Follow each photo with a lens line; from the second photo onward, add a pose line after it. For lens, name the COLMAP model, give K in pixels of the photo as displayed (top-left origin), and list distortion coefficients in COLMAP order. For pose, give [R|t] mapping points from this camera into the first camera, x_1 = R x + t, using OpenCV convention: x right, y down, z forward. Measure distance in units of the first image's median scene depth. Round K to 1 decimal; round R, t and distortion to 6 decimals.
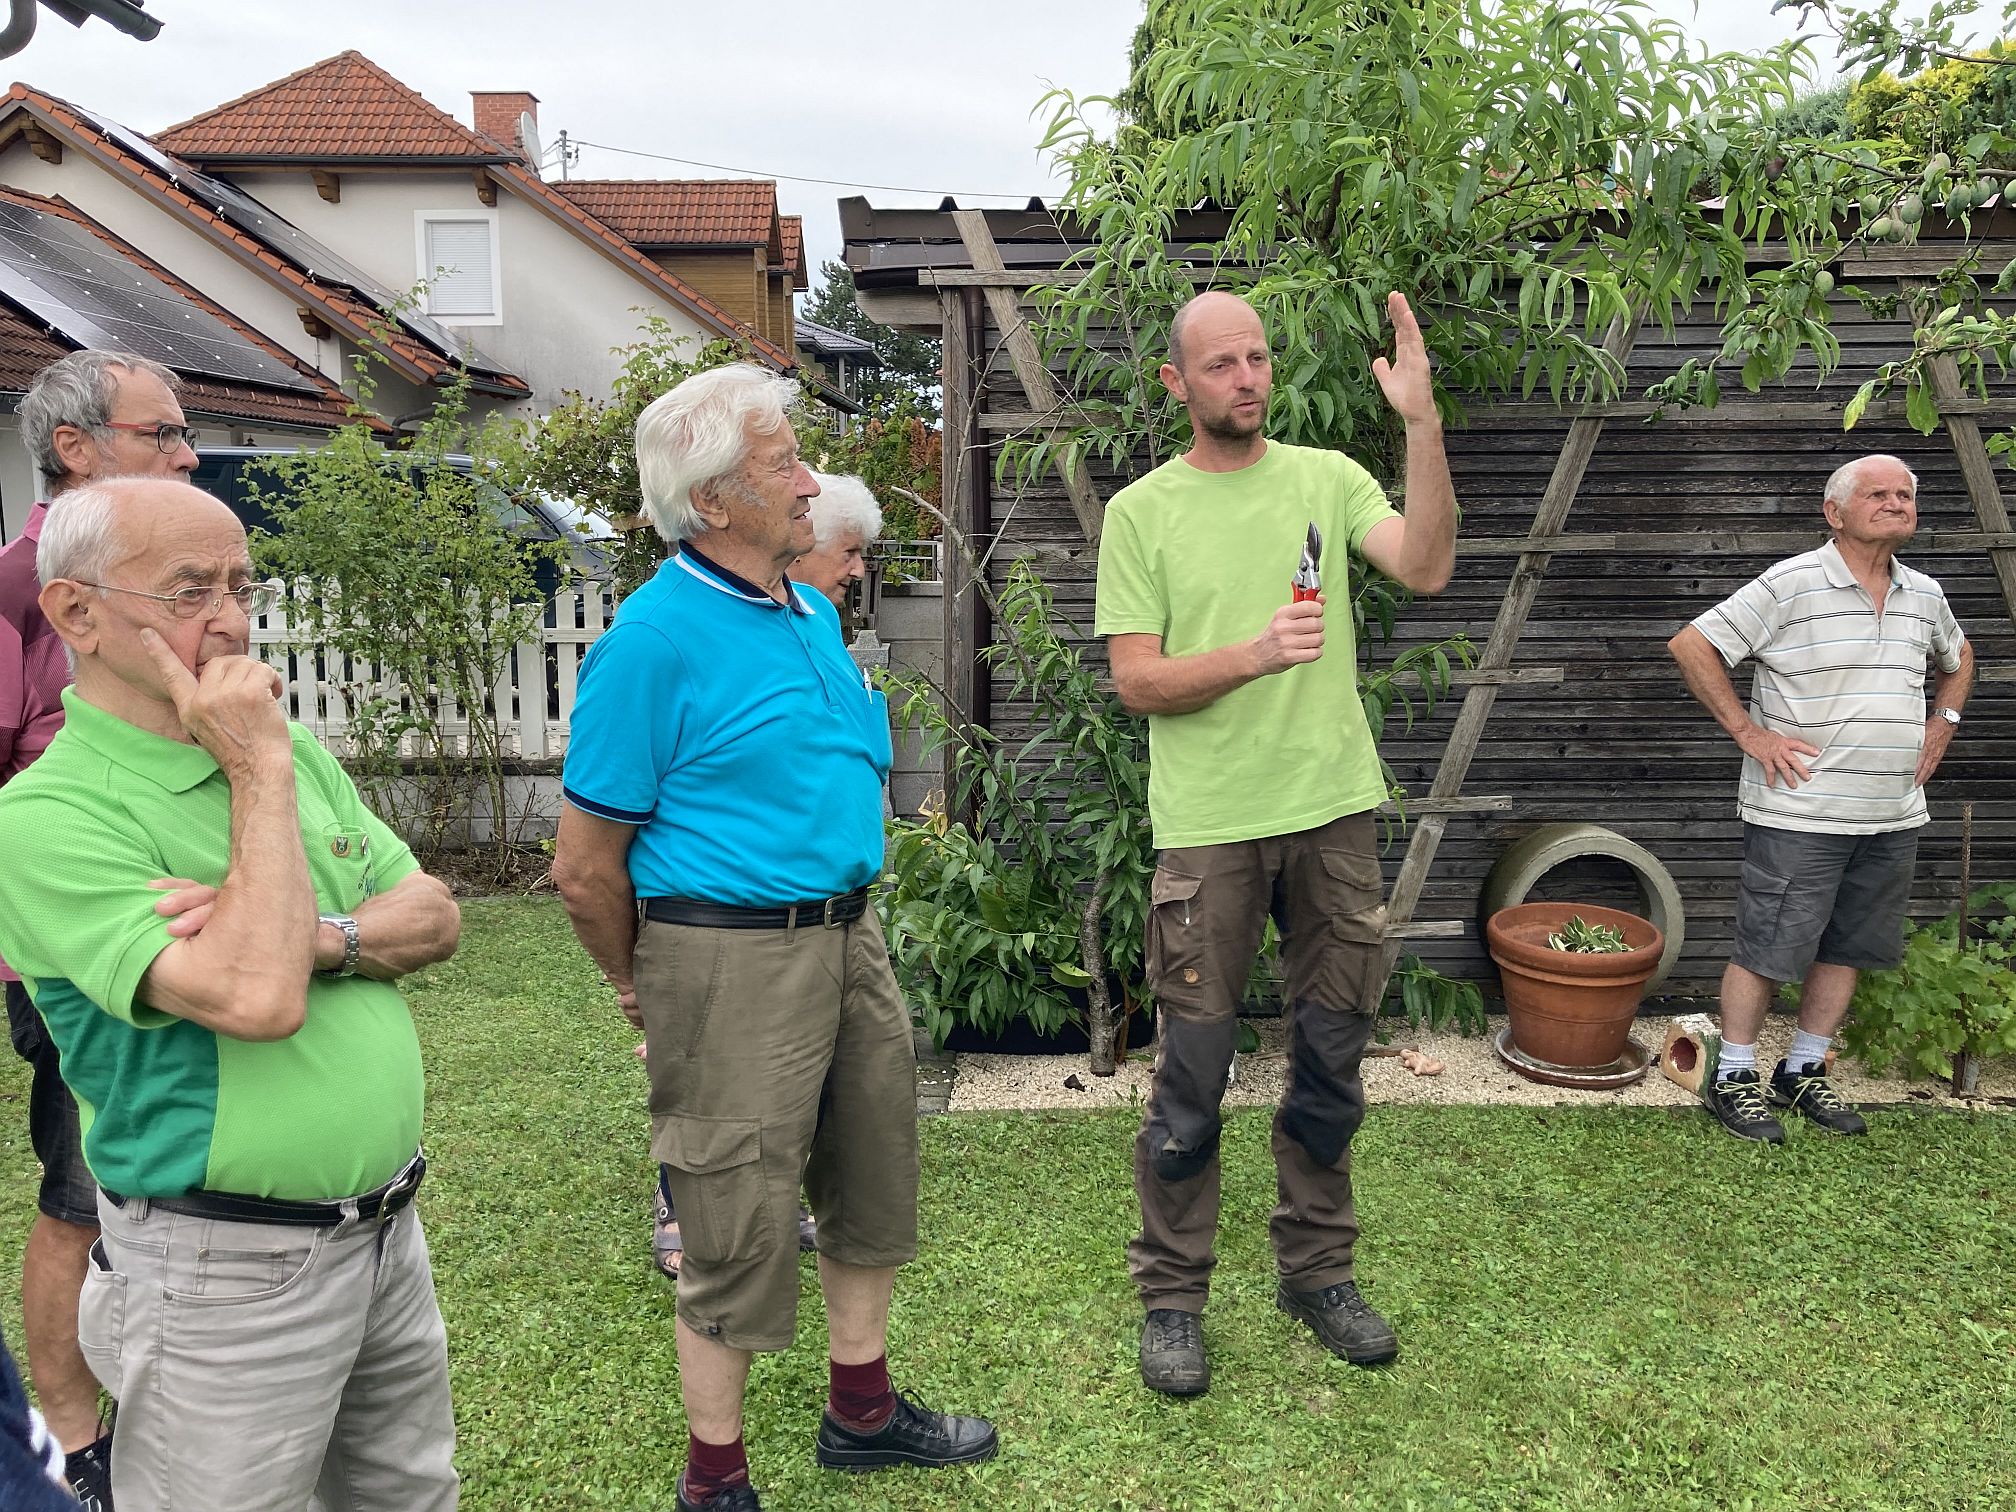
lens RADIAL K [[1692.4, 0, 1012.7], [0, 1692.4, 764.1], [0, 0, 1]] dist [0.015284, 0.007758]
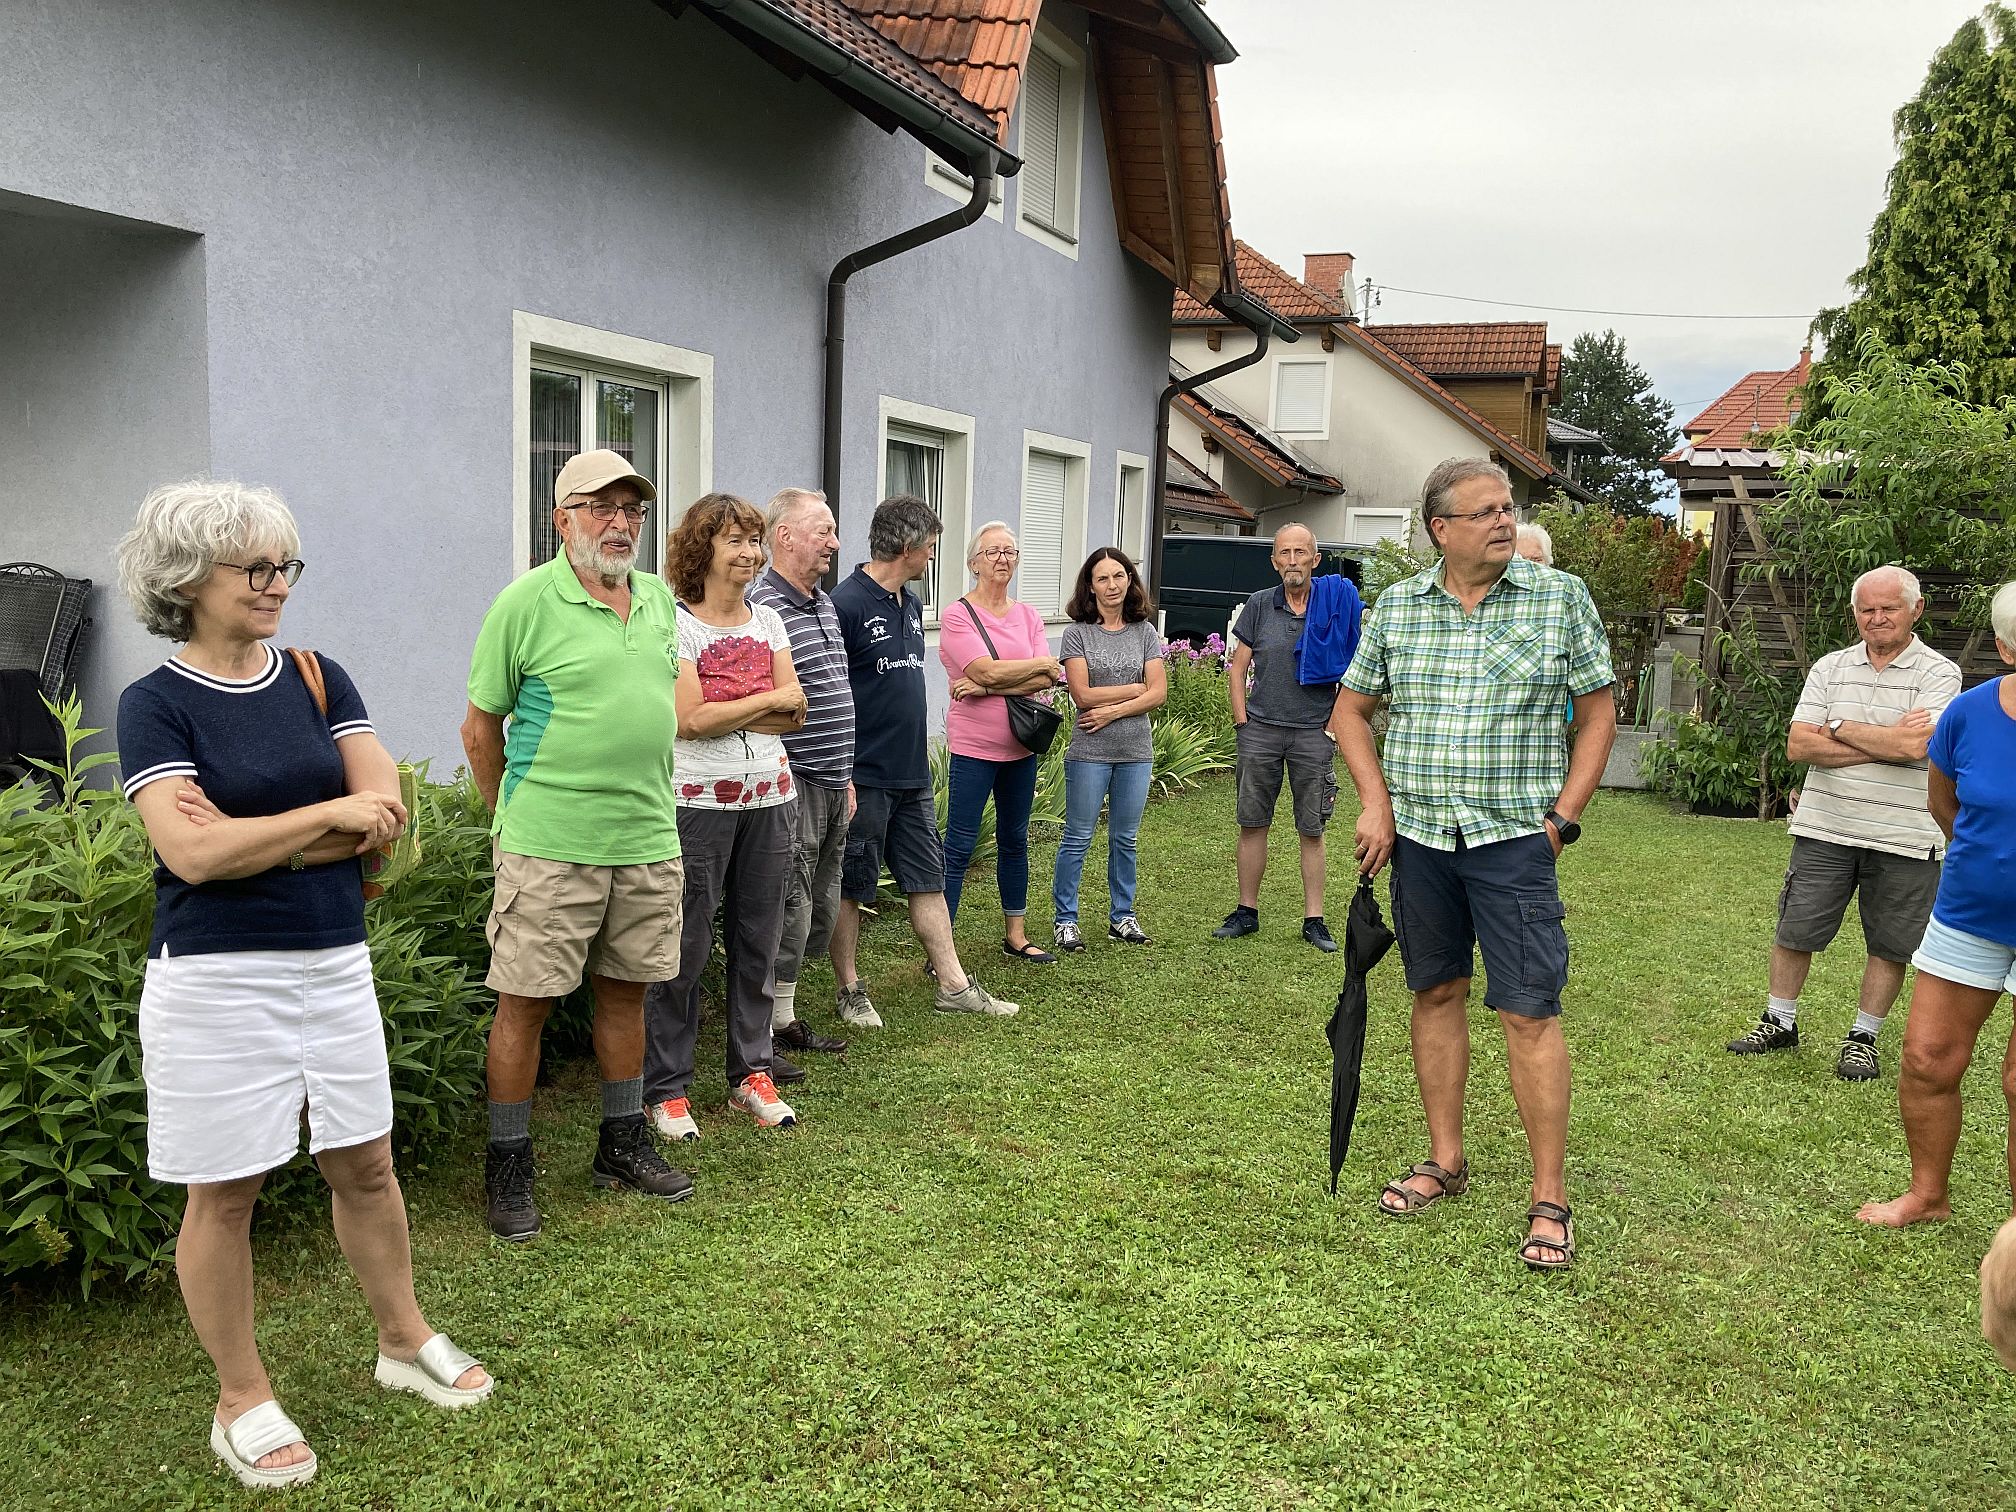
lens RADIAL K [[1676.0, 0, 993.4], [0, 1676.0, 757.3], [0, 0, 1]] dist [-0.016986, -0.007542]
pose [[0.914664, 0.083827, -0.395427, -0.016527], [-0.101464, 0.994553, -0.023859, 0.242136], [0.391273, 0.061945, 0.918188, -1.536027]]
